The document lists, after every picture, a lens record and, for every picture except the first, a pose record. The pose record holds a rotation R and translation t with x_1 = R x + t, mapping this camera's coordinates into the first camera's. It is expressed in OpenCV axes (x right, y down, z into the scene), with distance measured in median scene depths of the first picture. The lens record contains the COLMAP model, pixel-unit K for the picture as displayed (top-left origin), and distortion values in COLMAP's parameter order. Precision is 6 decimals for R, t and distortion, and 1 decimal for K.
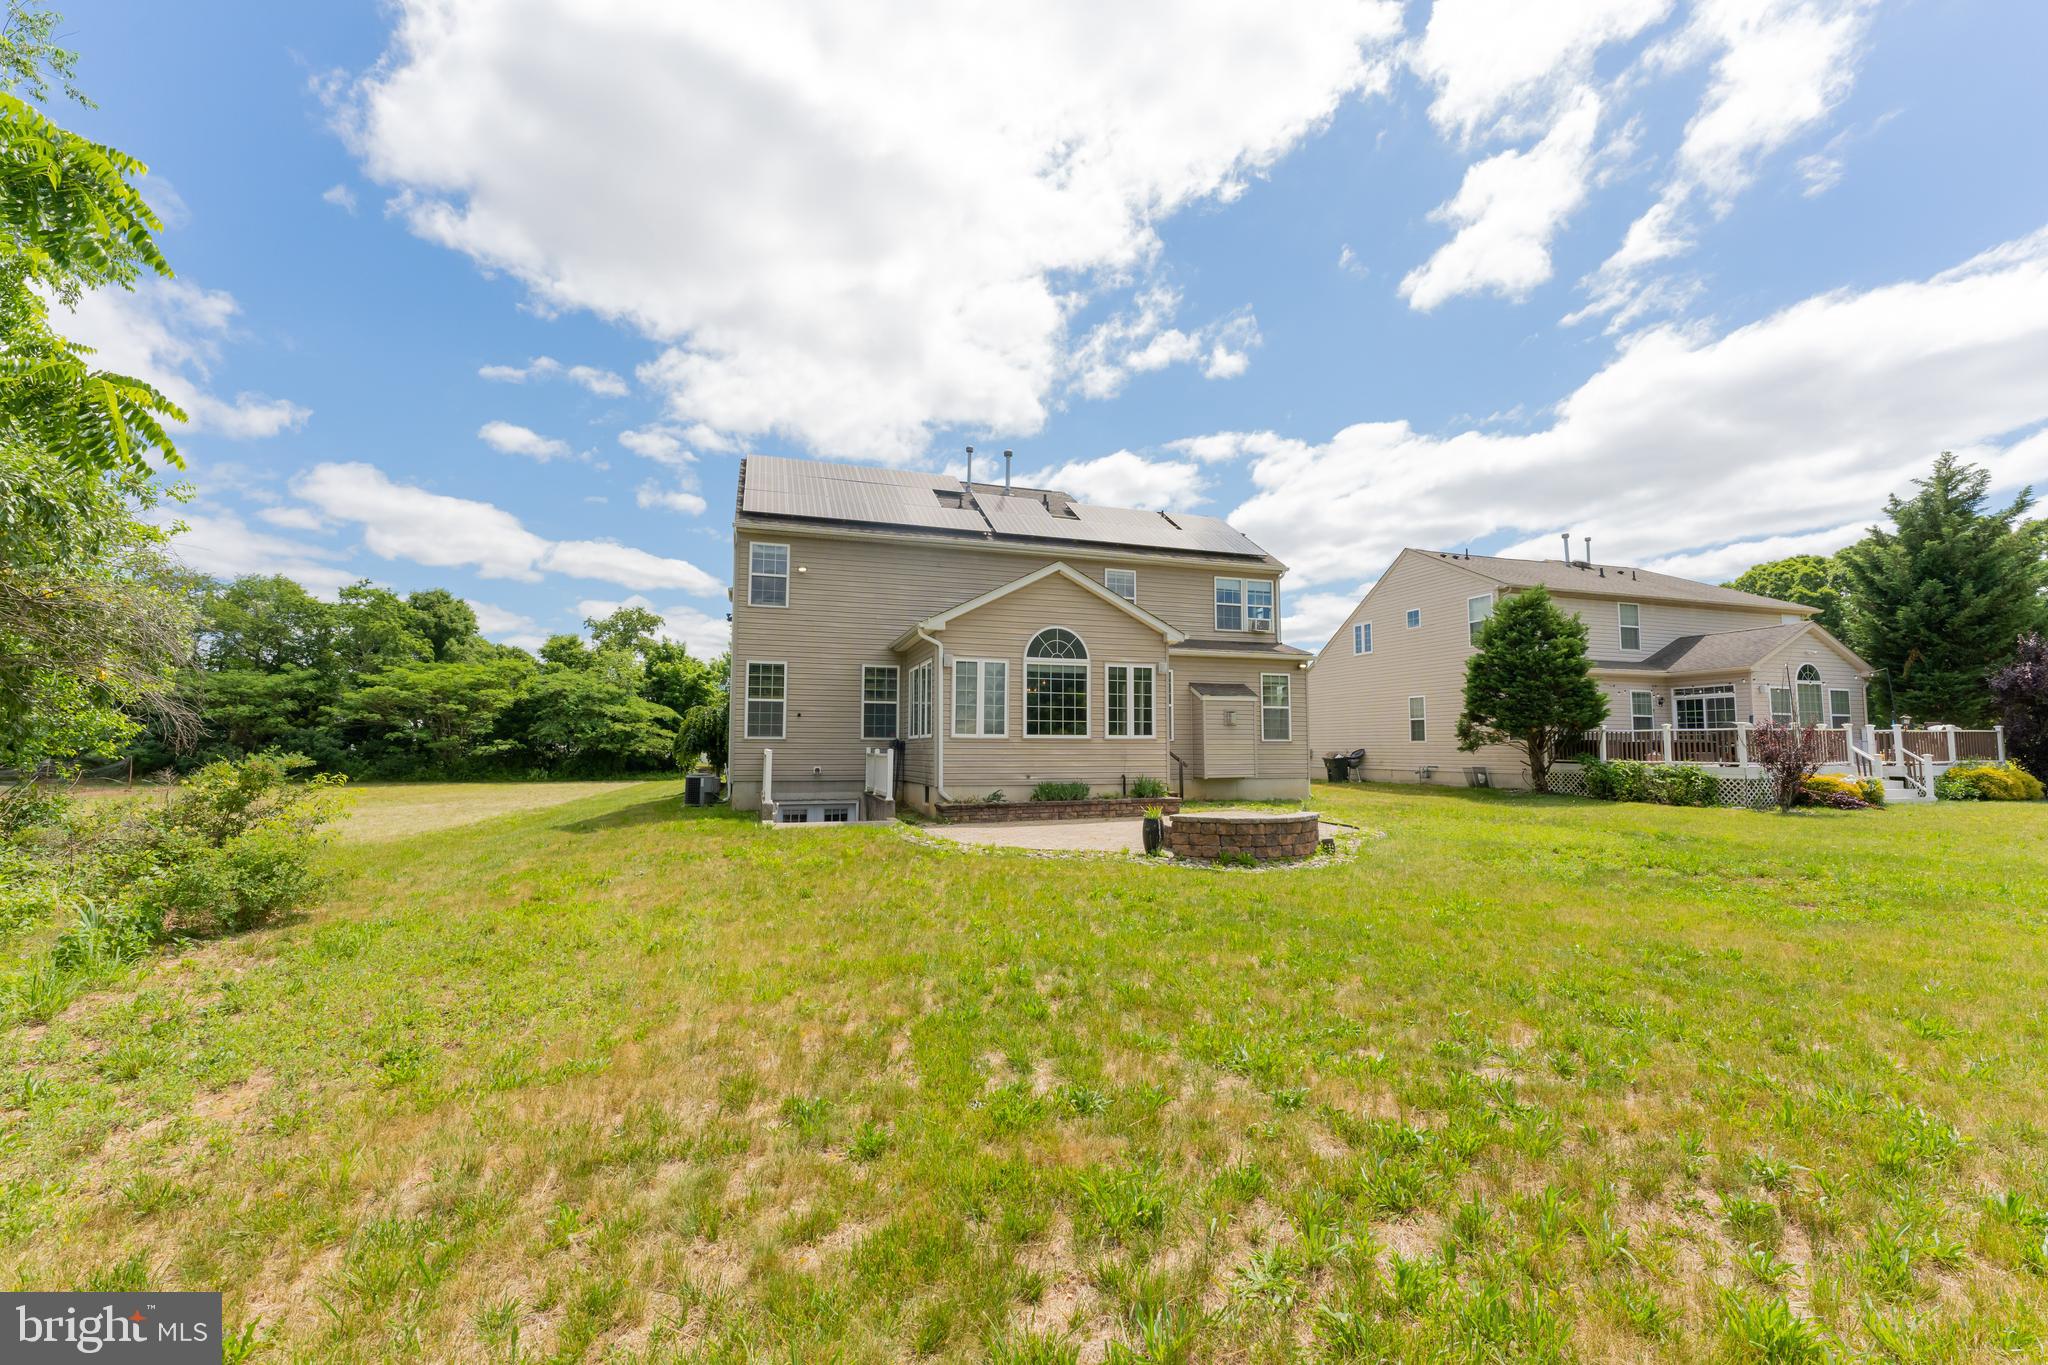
lens RADIAL K [[837.9, 0, 1022.7], [0, 837.9, 681.2], [0, 0, 1]] dist [-0.001323, 0.000016]
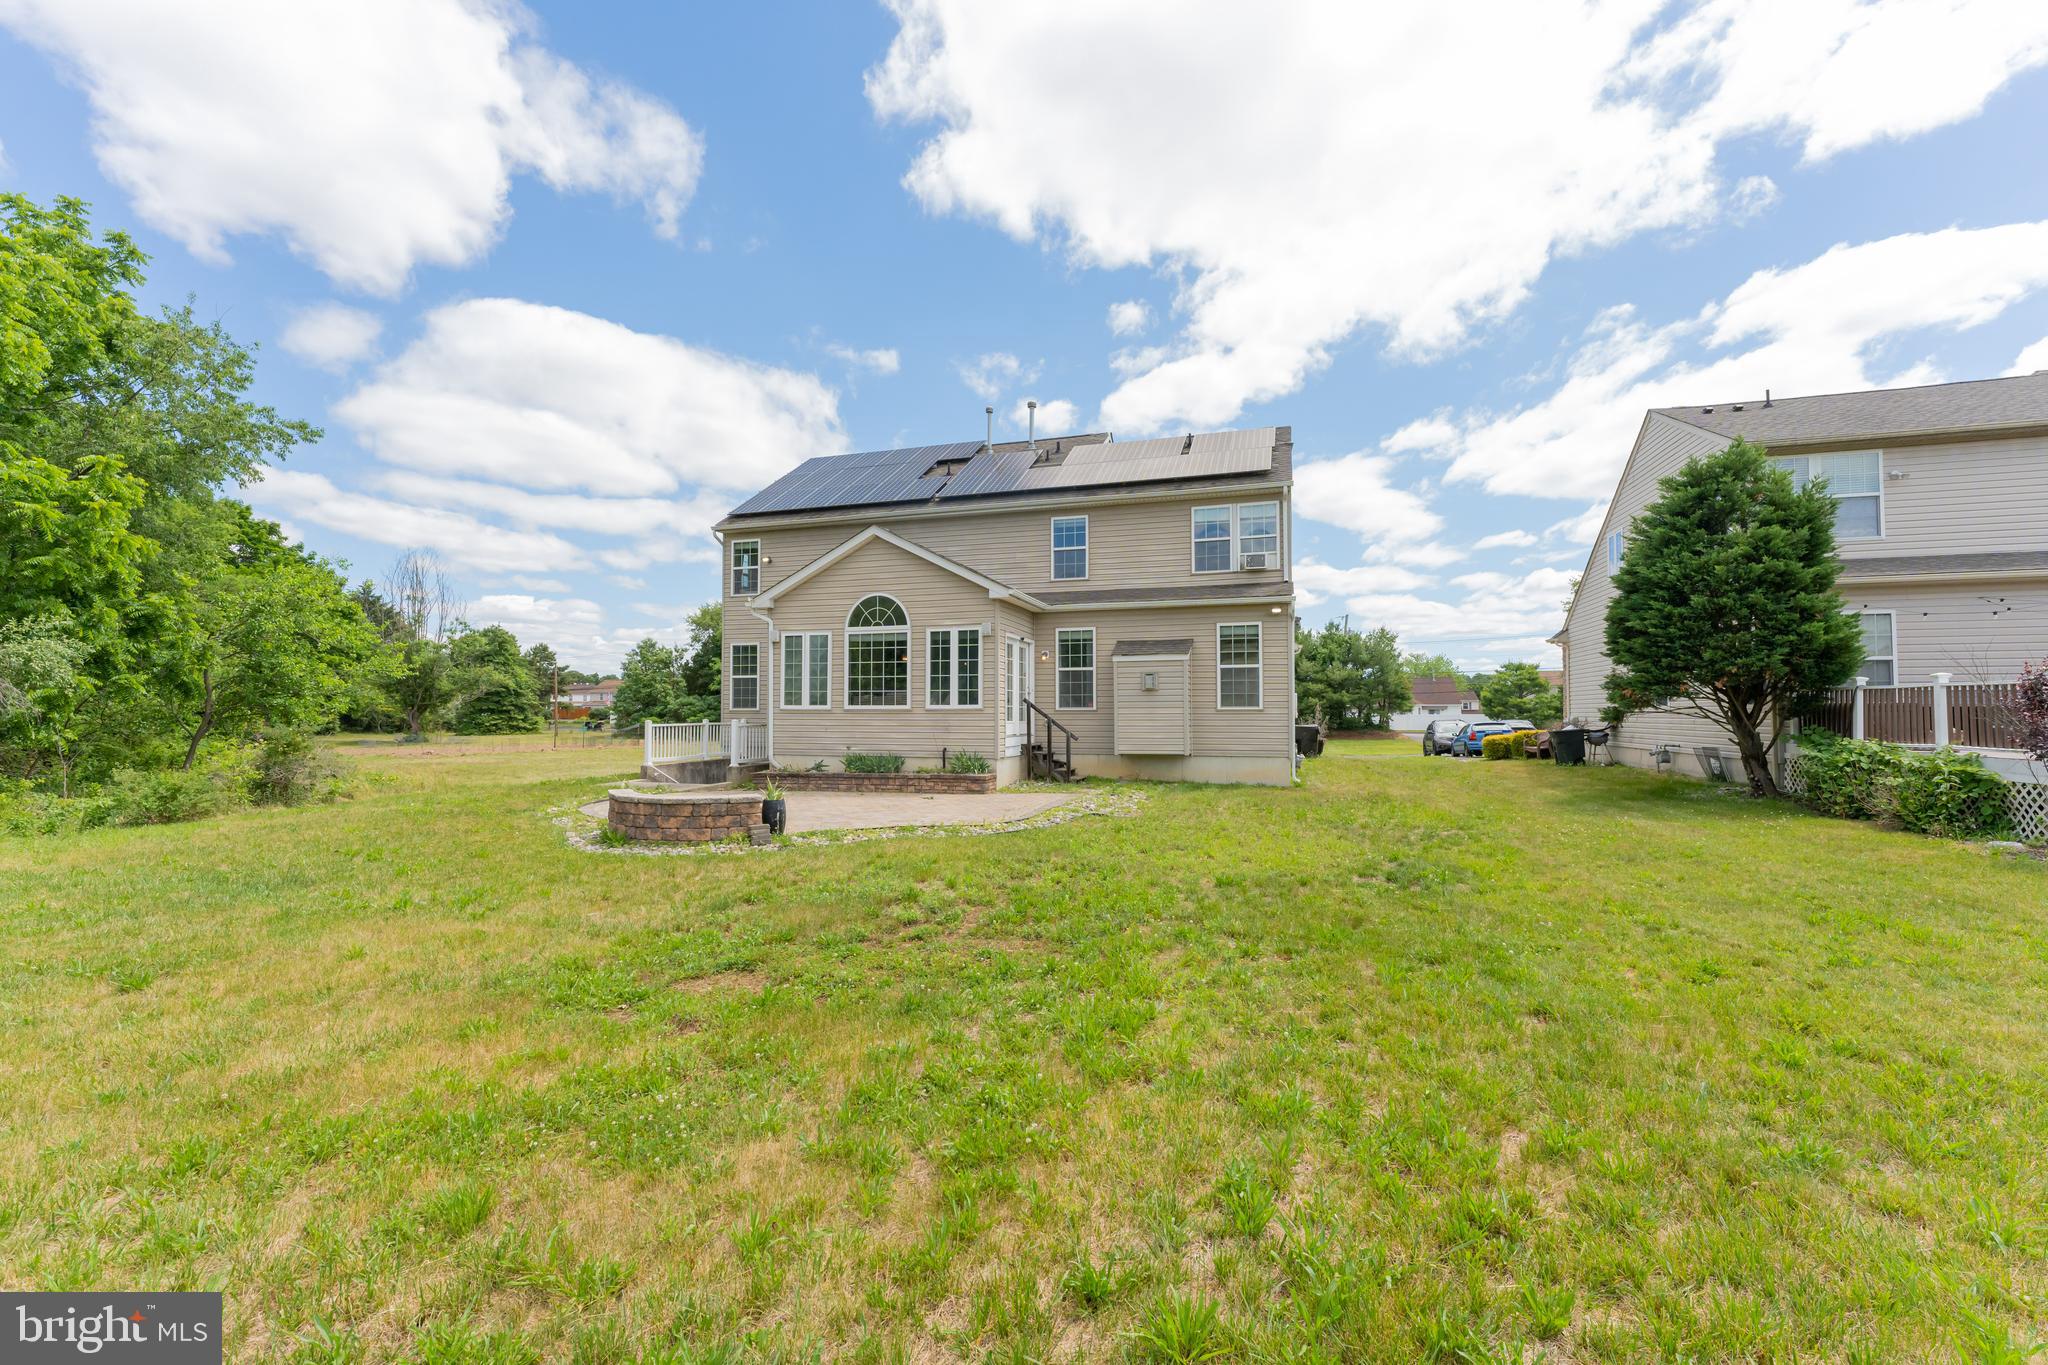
lens RADIAL K [[837.9, 0, 1021.5], [0, 837.9, 684.5], [0, 0, 1]] dist [-0.001323, 0.000016]
pose [[0.813387, -0.021556, -0.581324, 0.594175], [0.047852, 0.998406, 0.029934, 0.015087], [0.579752, -0.052166, 0.813122, 0.247485]]
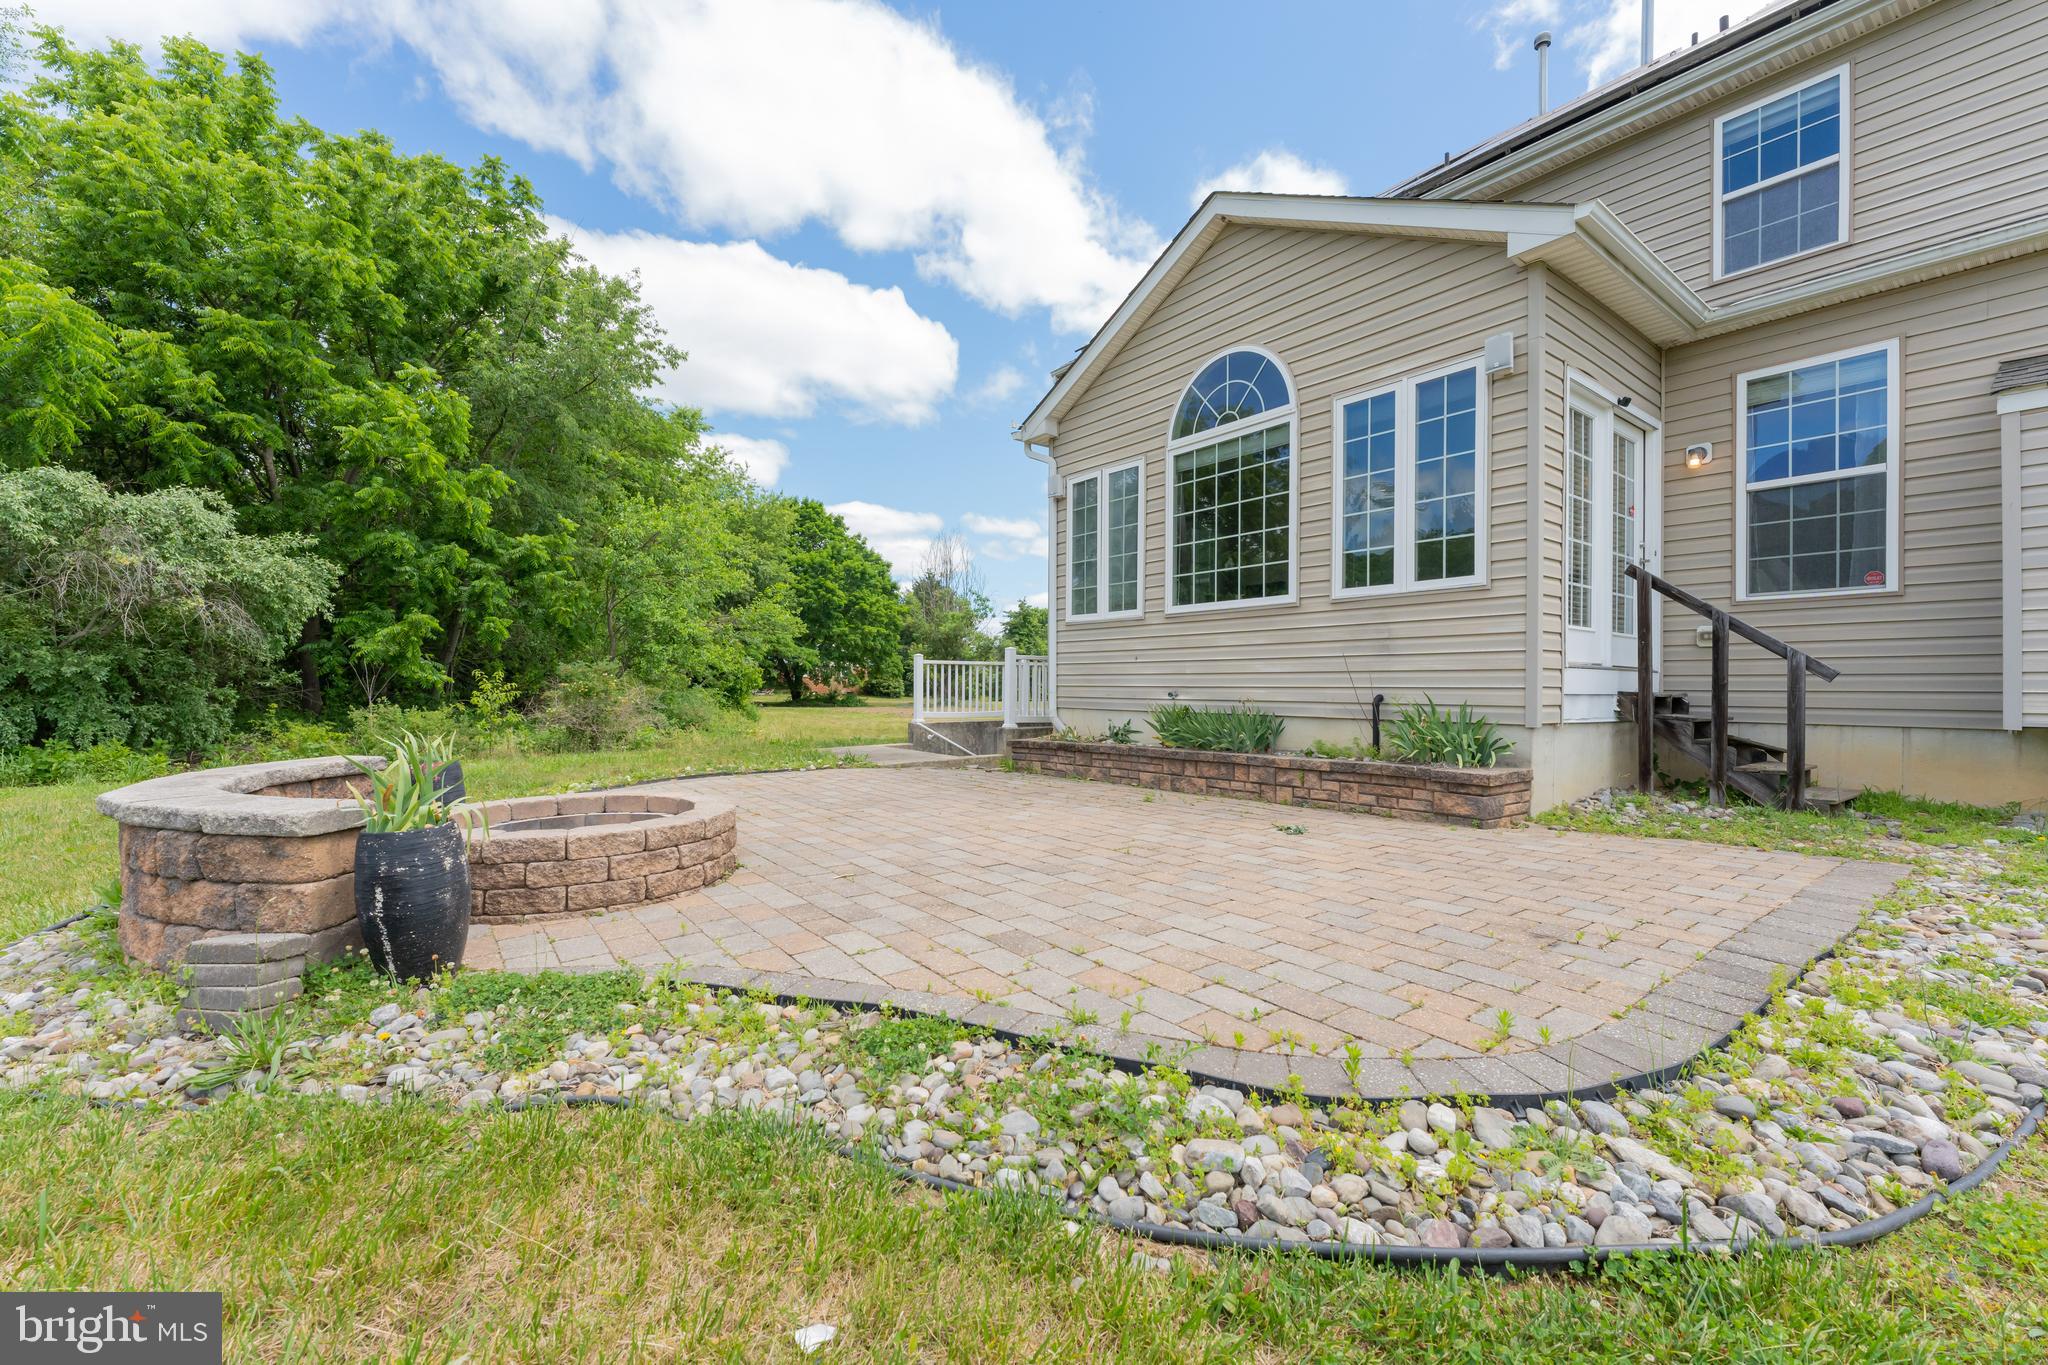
lens RADIAL K [[837.9, 0, 1032.7], [0, 837.9, 687.0], [0, 0, 1]] dist [-0.001323, 0.000016]
pose [[0.335126, -0.001002, -0.942173, 0.333846], [0.068368, 0.997389, 0.023257, 0.073241], [0.939690, -0.072208, 0.334319, 0.606195]]
